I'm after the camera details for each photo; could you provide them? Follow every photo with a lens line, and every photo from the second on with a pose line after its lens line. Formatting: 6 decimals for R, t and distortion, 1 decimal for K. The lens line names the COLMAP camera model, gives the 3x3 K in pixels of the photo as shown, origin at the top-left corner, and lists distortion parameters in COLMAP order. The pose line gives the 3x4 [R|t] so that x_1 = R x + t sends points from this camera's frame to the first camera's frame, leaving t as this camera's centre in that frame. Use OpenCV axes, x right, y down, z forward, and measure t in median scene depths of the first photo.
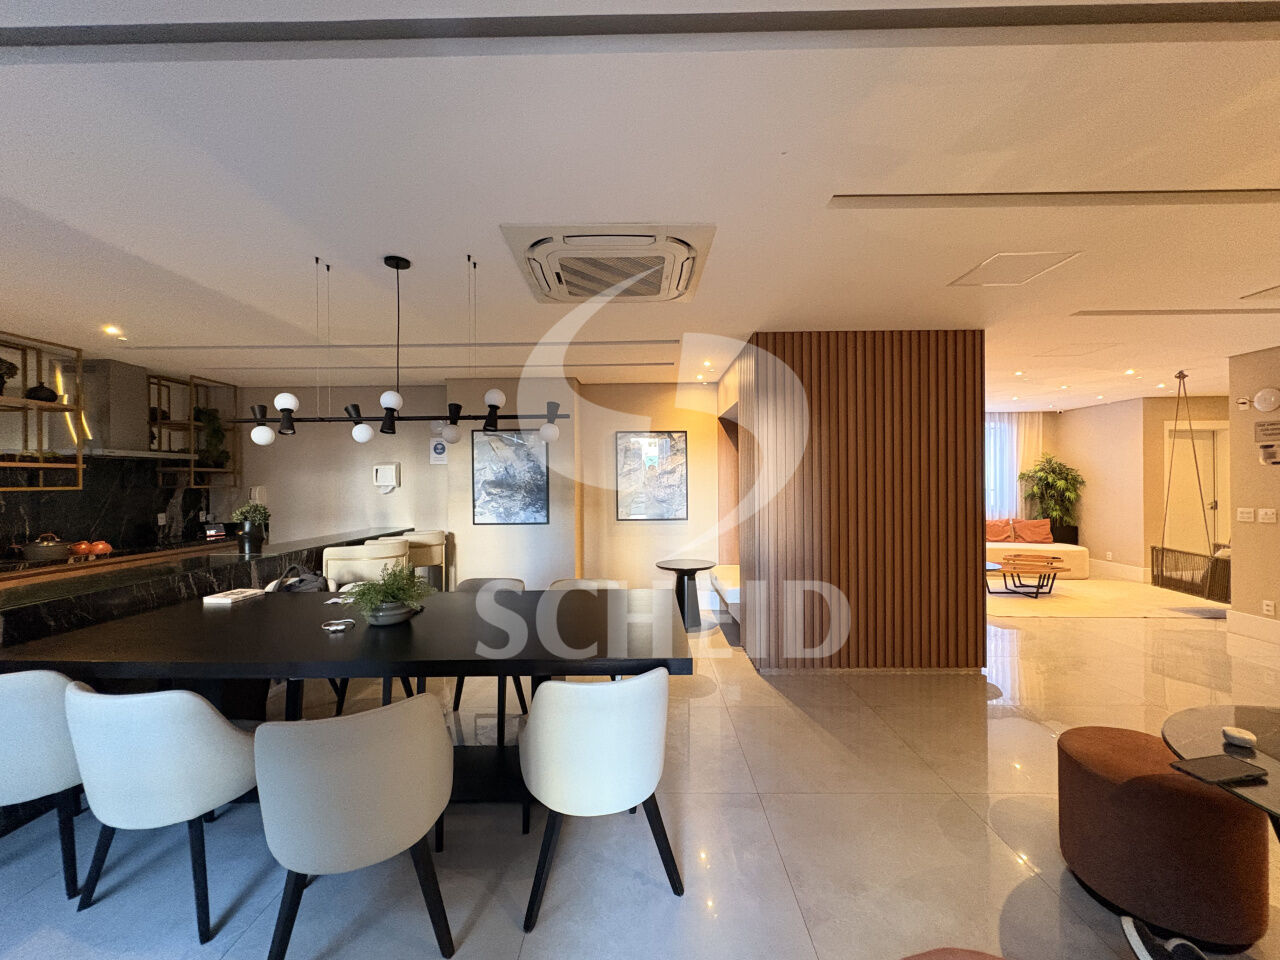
lens RADIAL K [[512.3, 0, 637.8], [0, 512.3, 482.7], [0, 0, 1]] dist [0.002747, -0.000954]
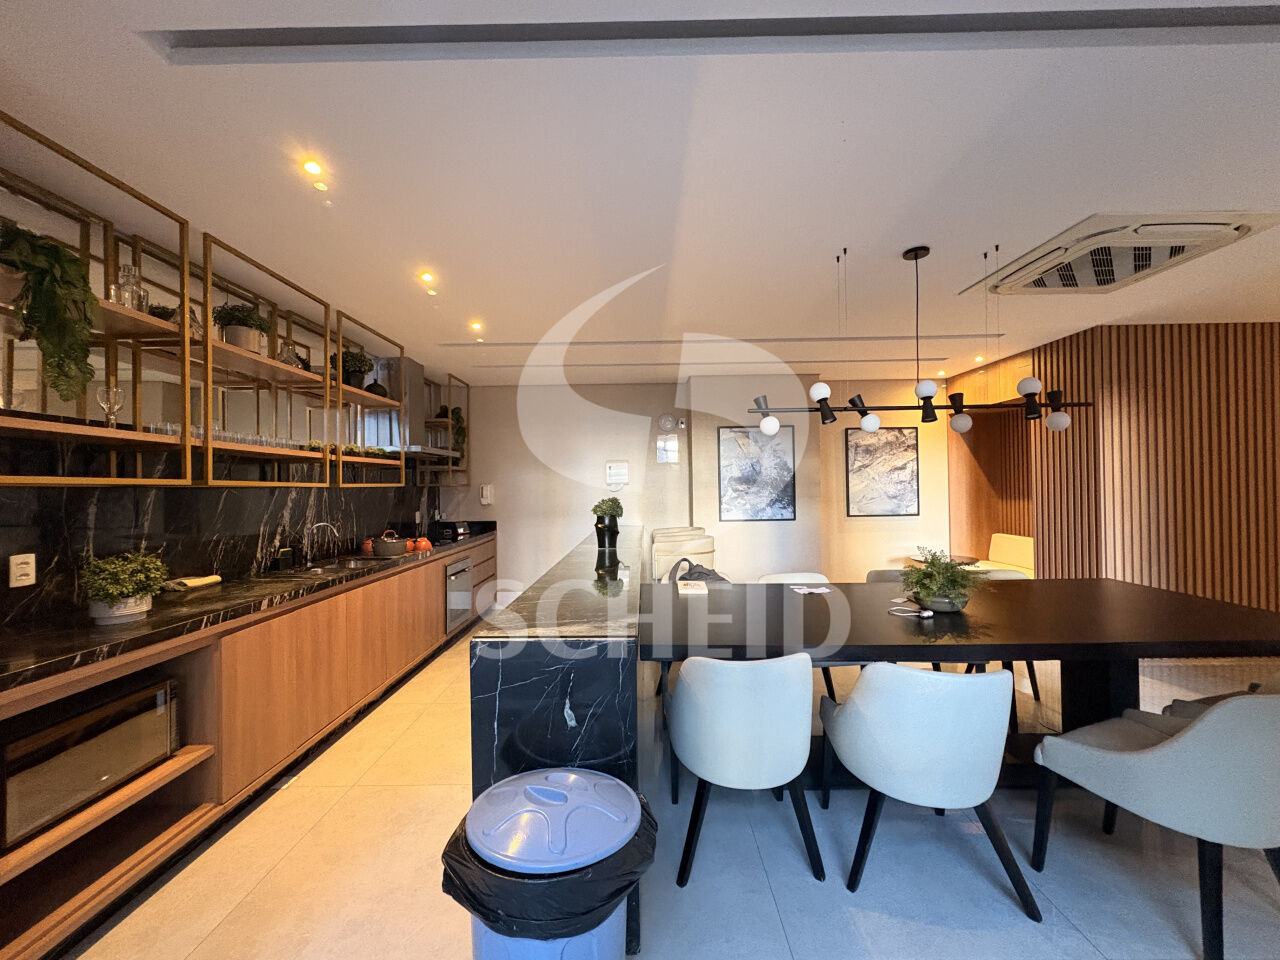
lens RADIAL K [[512.3, 0, 639.7], [0, 512.3, 482.5], [0, 0, 1]] dist [0.002747, -0.000954]
pose [[0.999974, -0.006294, 0.003560, -0.482768], [0.006318, 0.999956, -0.006946, 0.012235], [-0.003516, 0.006968, 0.999970, -0.002838]]
